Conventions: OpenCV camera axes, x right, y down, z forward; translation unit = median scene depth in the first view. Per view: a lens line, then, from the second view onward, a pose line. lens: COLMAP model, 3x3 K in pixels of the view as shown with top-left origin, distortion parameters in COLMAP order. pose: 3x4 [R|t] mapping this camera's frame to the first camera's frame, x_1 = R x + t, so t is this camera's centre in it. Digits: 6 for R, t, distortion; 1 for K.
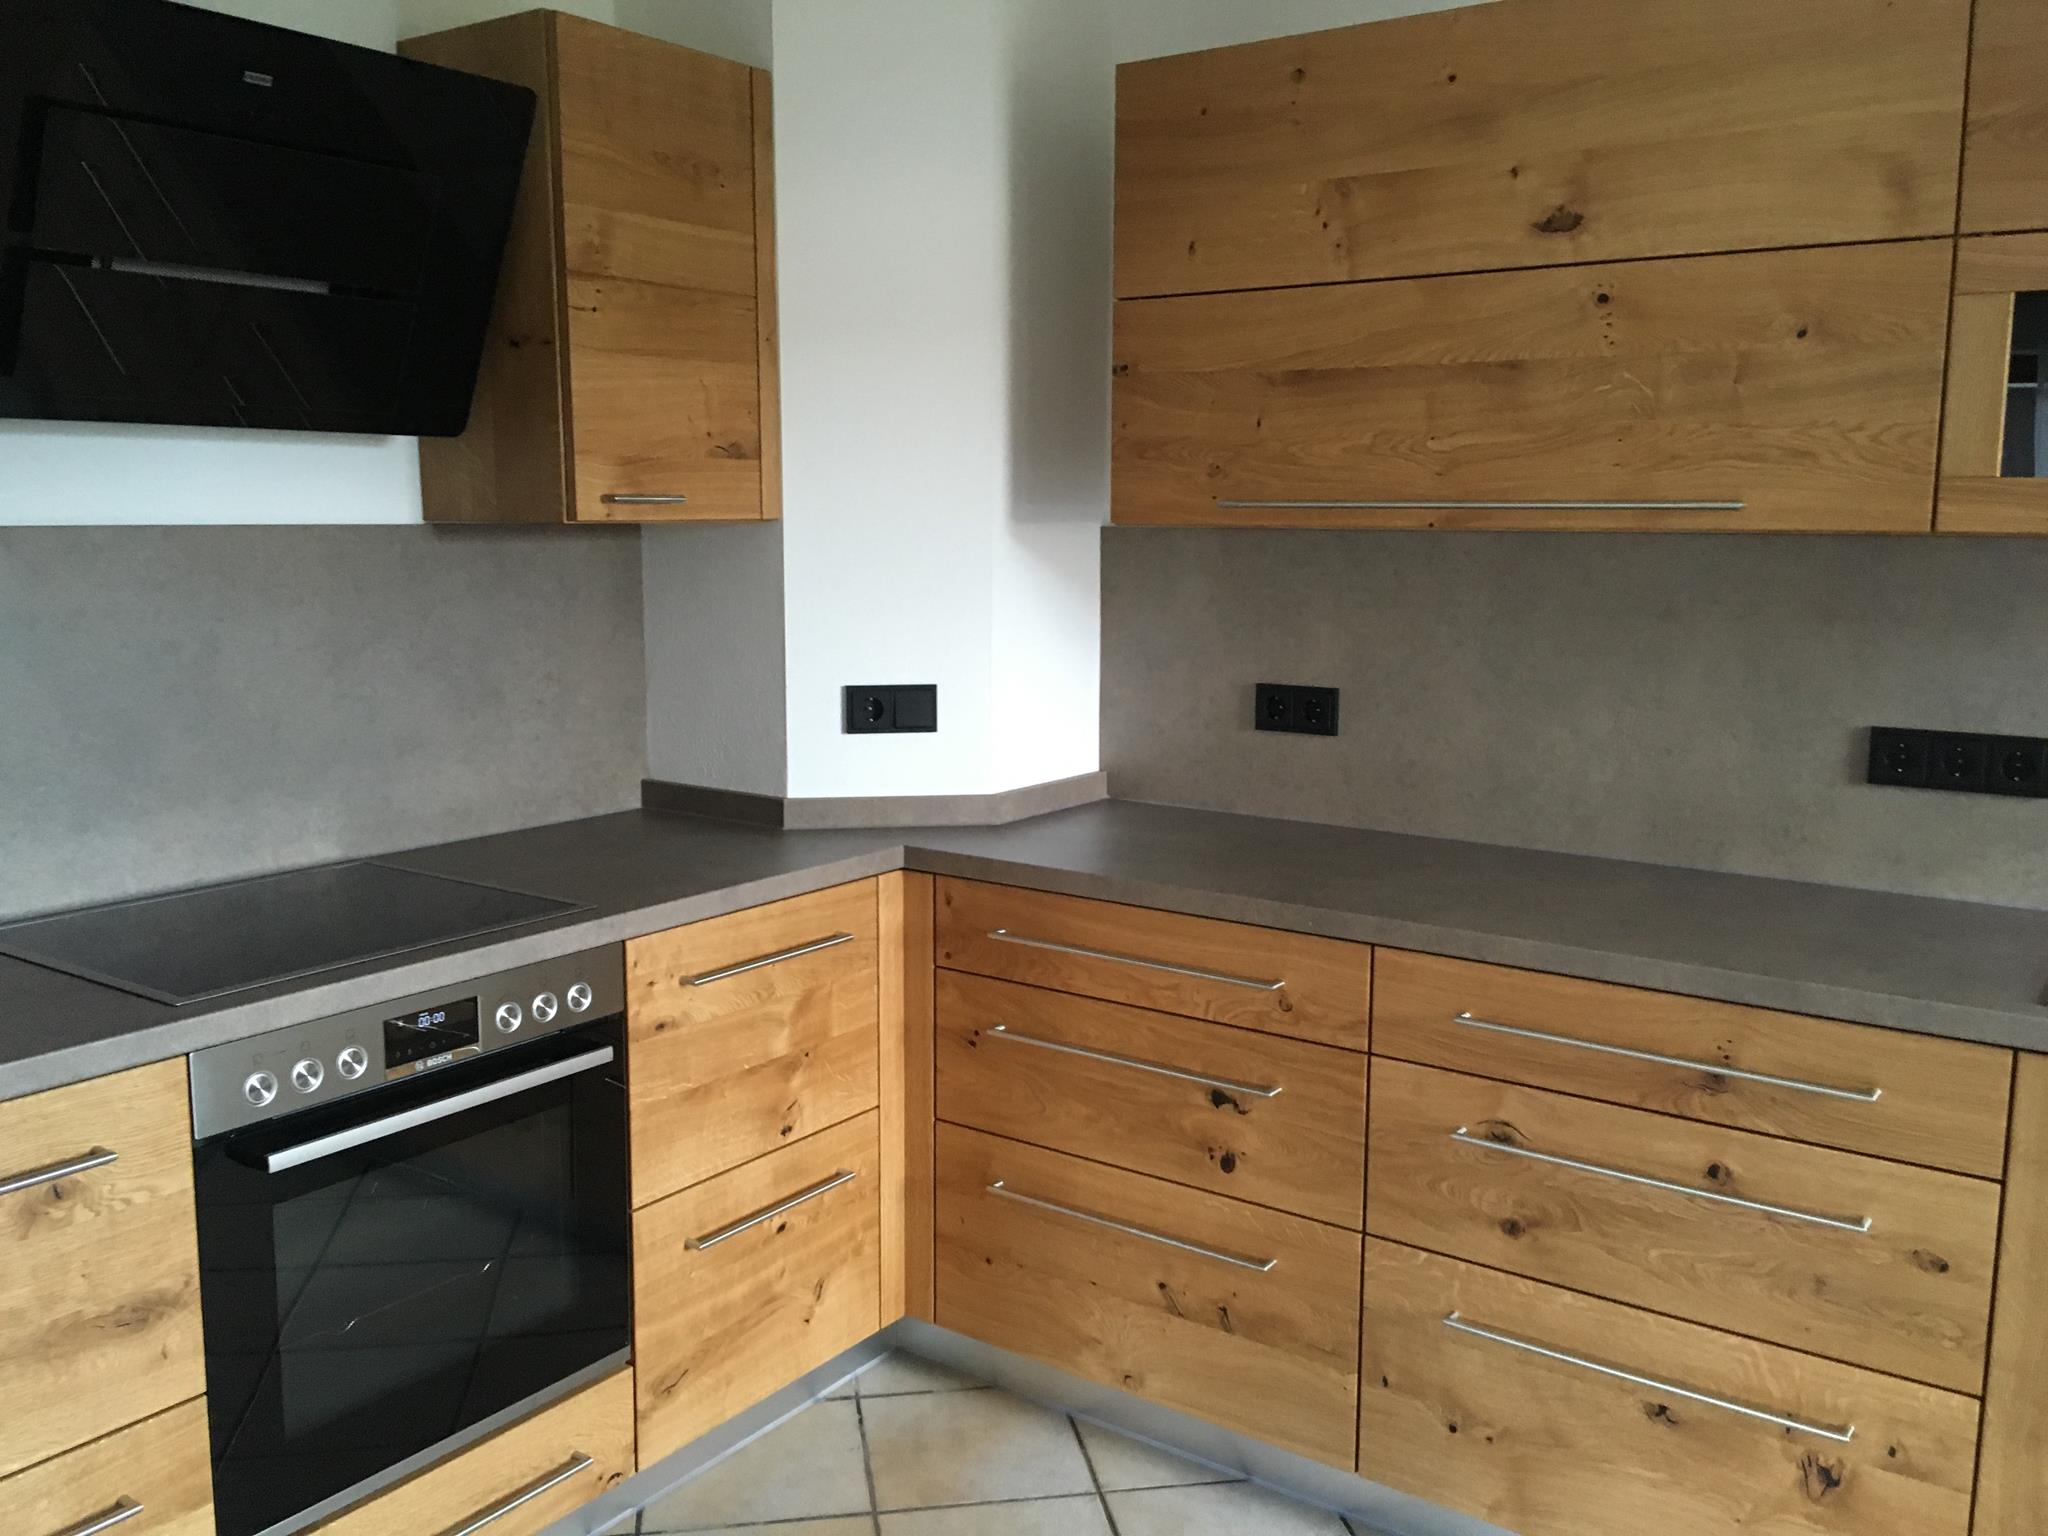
lens RADIAL K [[1748.6, 0, 1021.2], [0, 1748.6, 759.6], [0, 0, 1]] dist [0.085825, -0.120716]
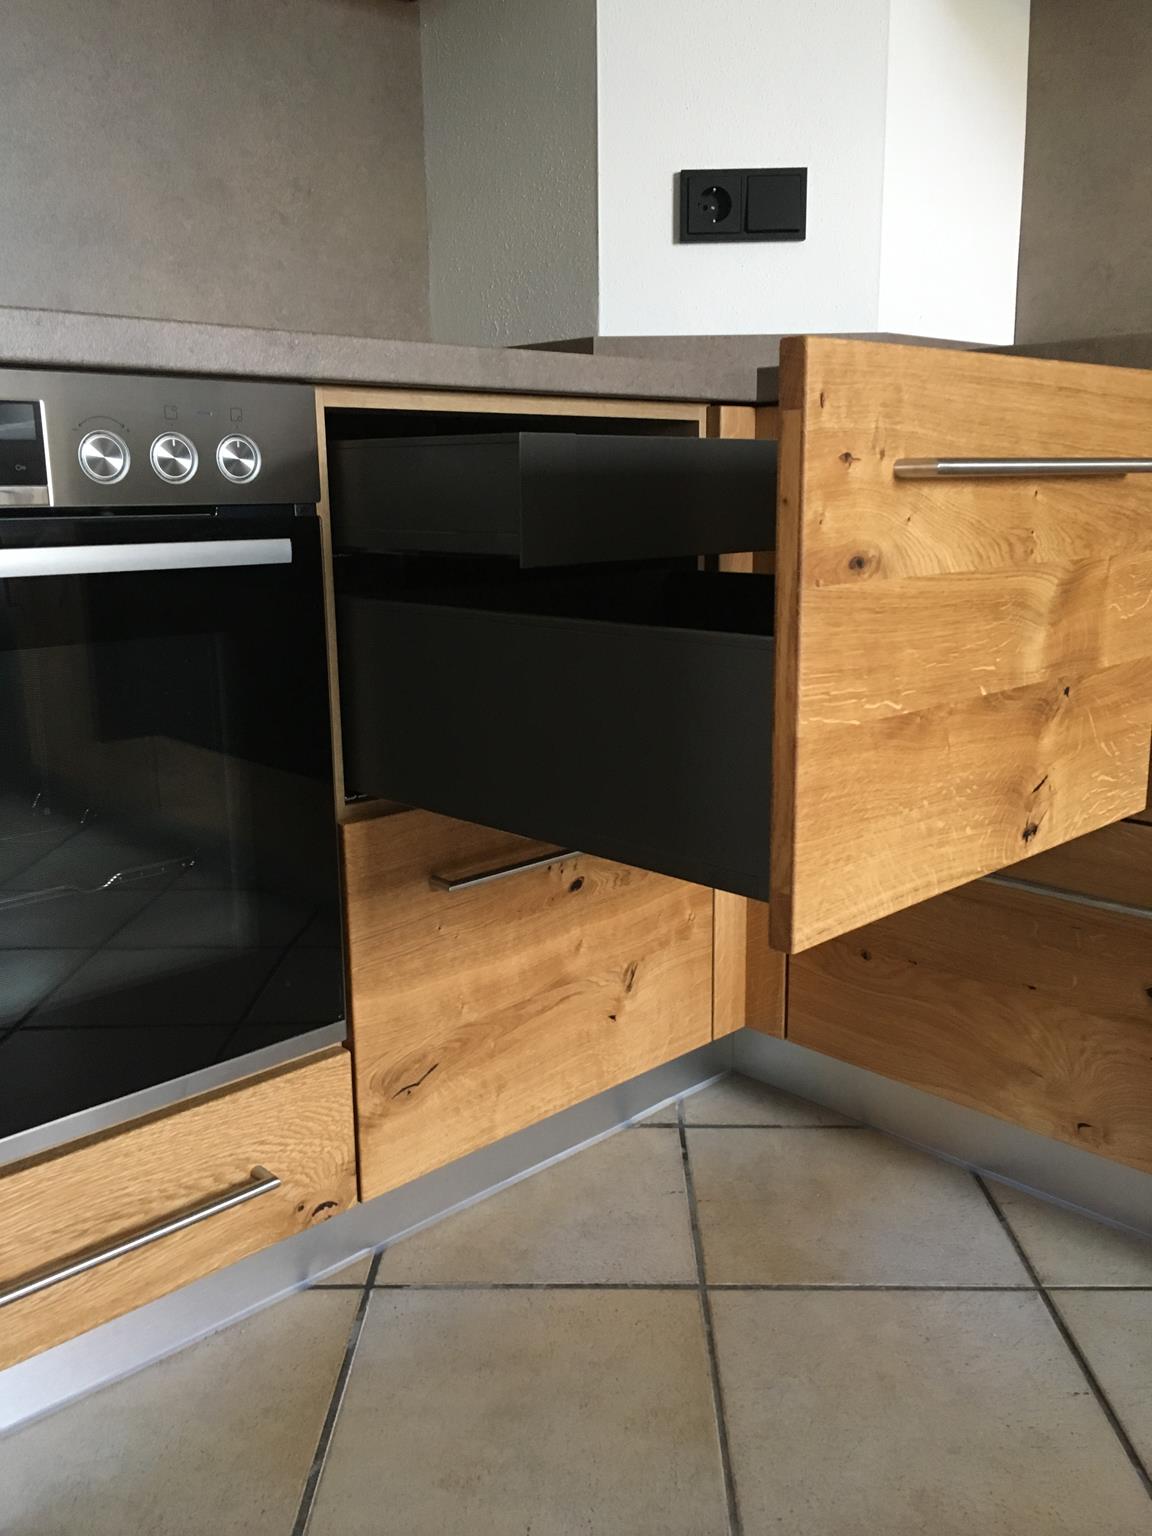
lens RADIAL K [[1311.4, 0, 576.0], [0, 1311.4, 768.0], [0, 0, 1]] dist [0.085825, -0.120716]
pose [[0.983372, 0.022538, -0.180197, -0.043128], [-0.009454, 0.997277, 0.073144, 0.186918], [0.181355, -0.070224, 0.980907, 0.499405]]
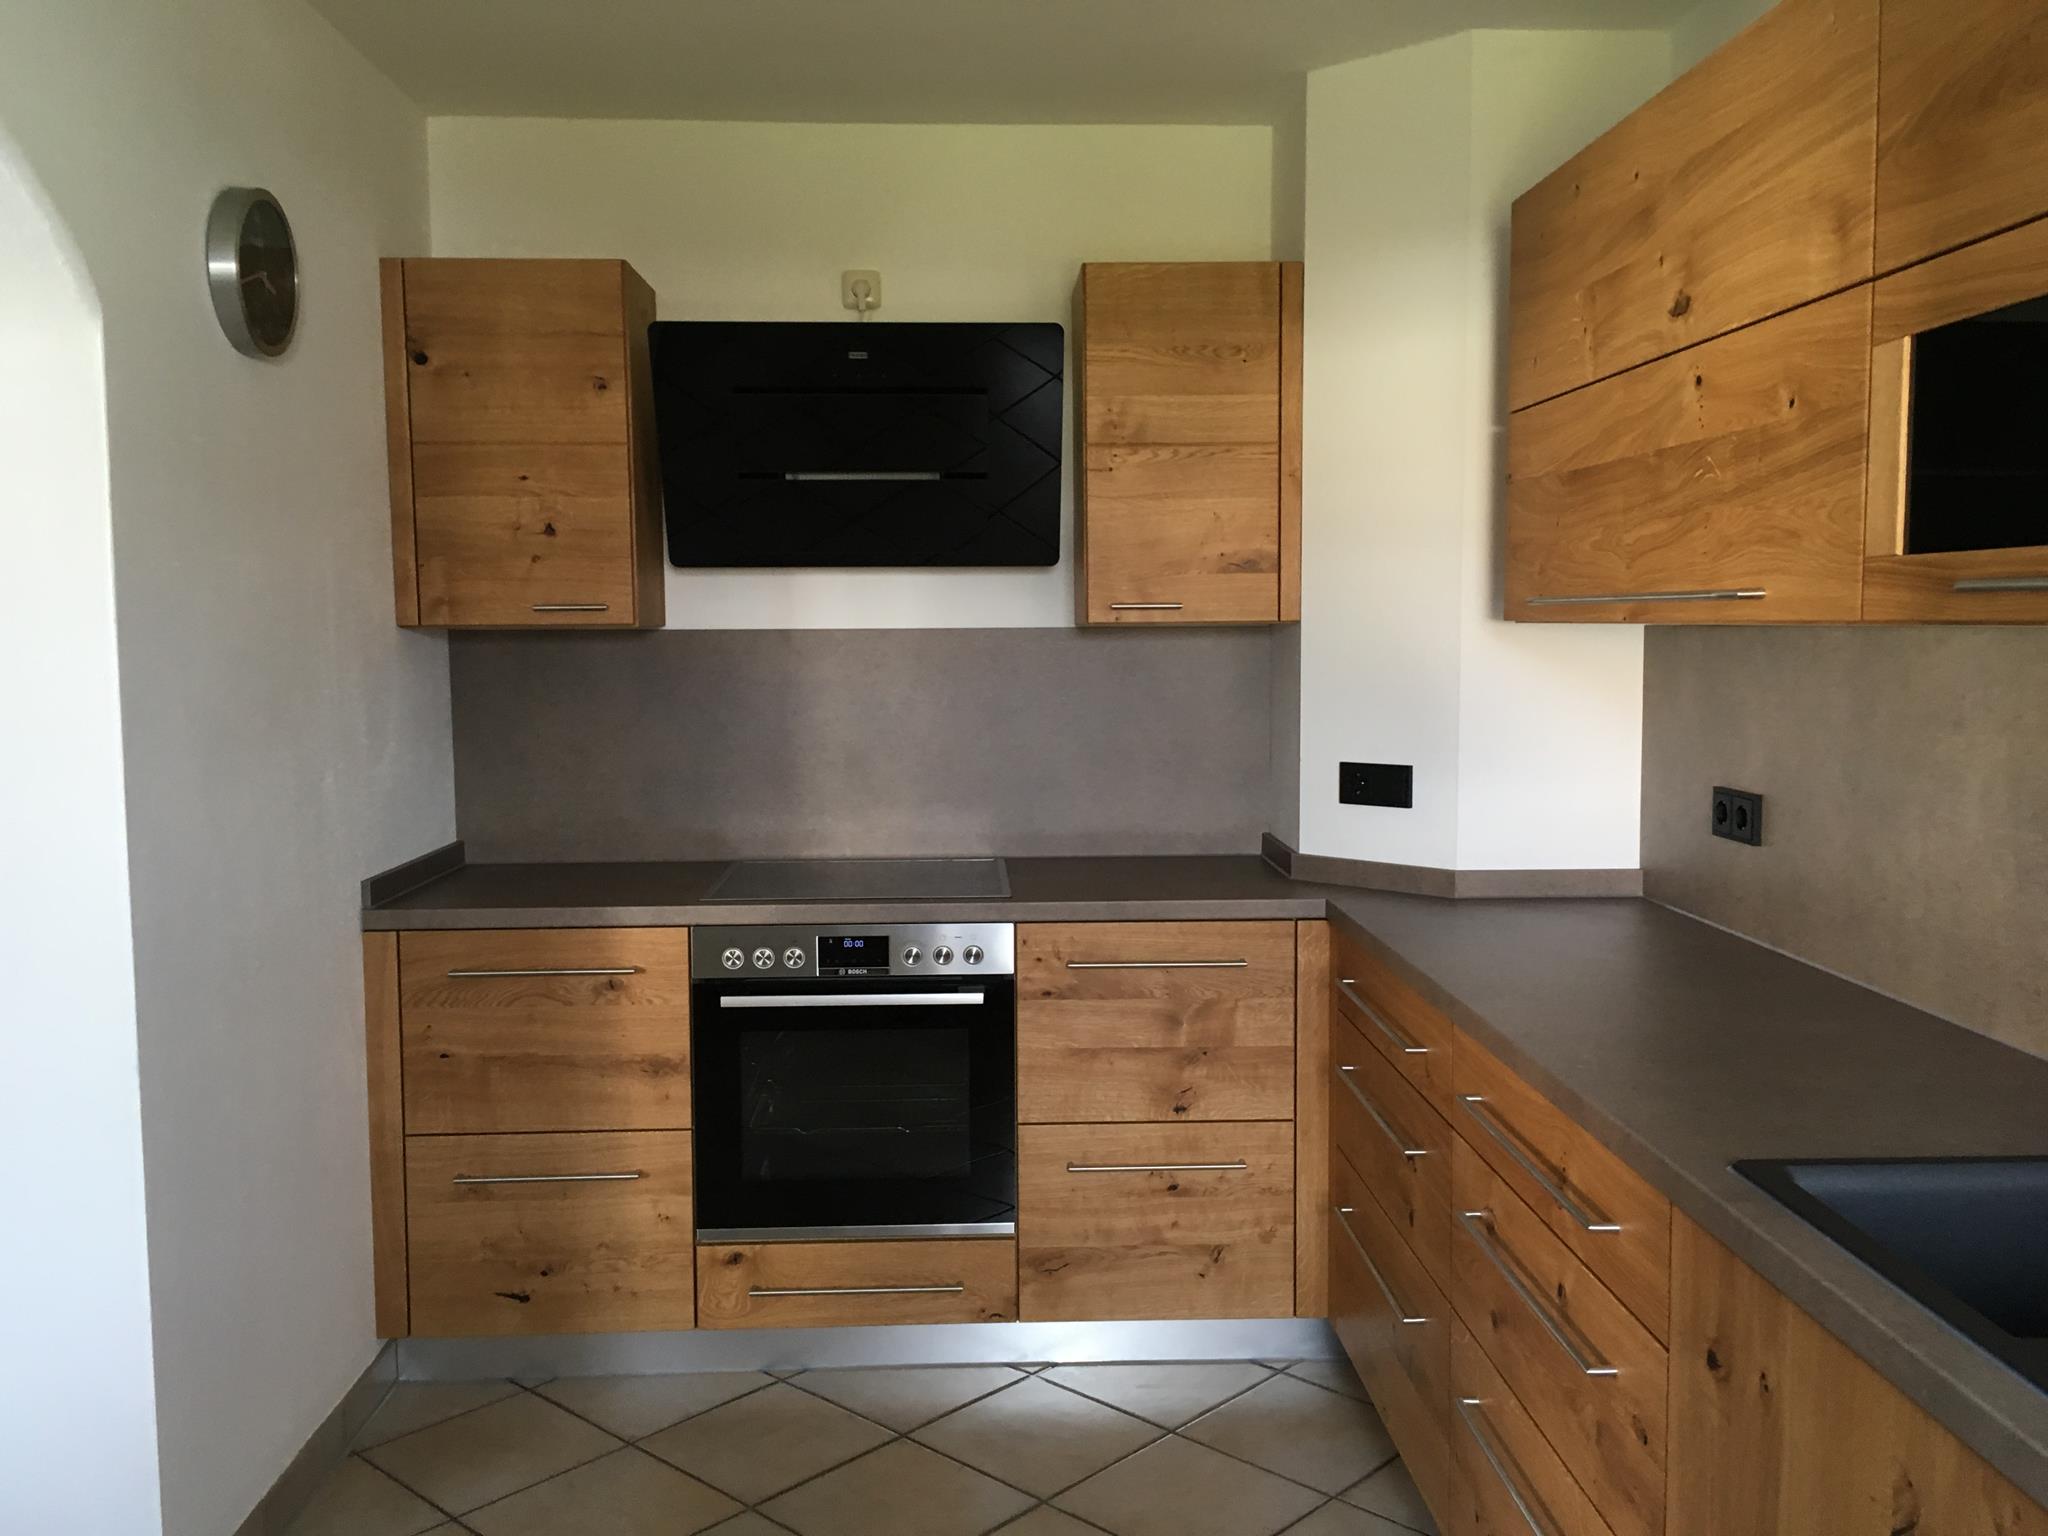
lens RADIAL K [[1748.6, 0, 1021.2], [0, 1748.6, 759.6], [0, 0, 1]] dist [0.085825, -0.120716]
pose [[0.605530, 0.053587, -0.794016, 0.794996], [-0.104440, 0.994452, -0.012534, -0.007596], [0.788939, 0.090517, 0.607768, 0.139586]]
